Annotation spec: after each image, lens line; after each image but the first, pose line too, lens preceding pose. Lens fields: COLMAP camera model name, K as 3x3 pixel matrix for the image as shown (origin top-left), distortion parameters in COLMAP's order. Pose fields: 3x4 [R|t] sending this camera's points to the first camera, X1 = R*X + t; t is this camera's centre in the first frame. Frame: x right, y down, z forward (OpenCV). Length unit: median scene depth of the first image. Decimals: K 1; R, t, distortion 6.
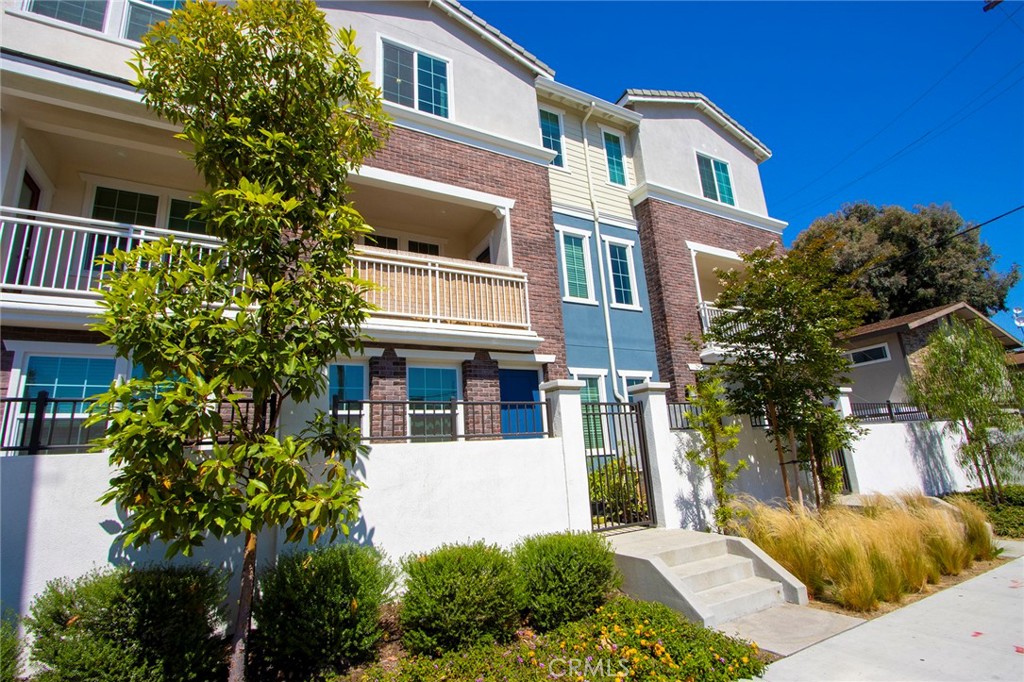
lens RADIAL K [[486.4, 0, 512.0], [0, 486.4, 341.0], [0, 0, 1]] dist [-0.026880, 0.000200]
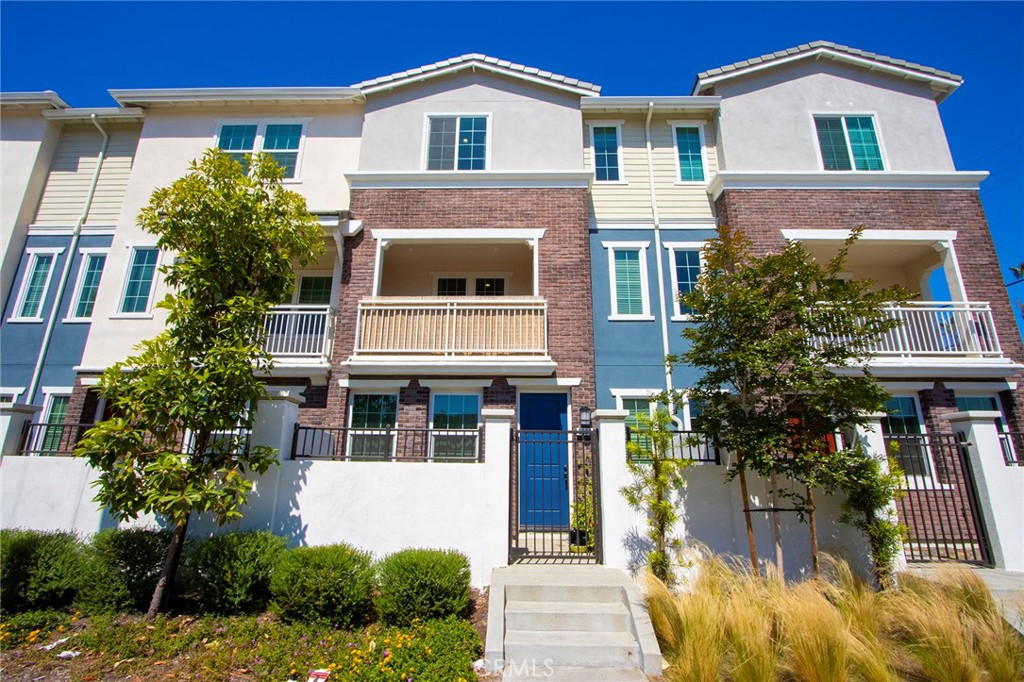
lens RADIAL K [[486.4, 0, 512.0], [0, 486.4, 341.0], [0, 0, 1]] dist [-0.026880, 0.000200]
pose [[0.861993, -0.069437, -0.502142, 0.439993], [0.059534, 0.997586, -0.035751, -0.017818], [0.503412, 0.000923, 0.864046, 0.064687]]
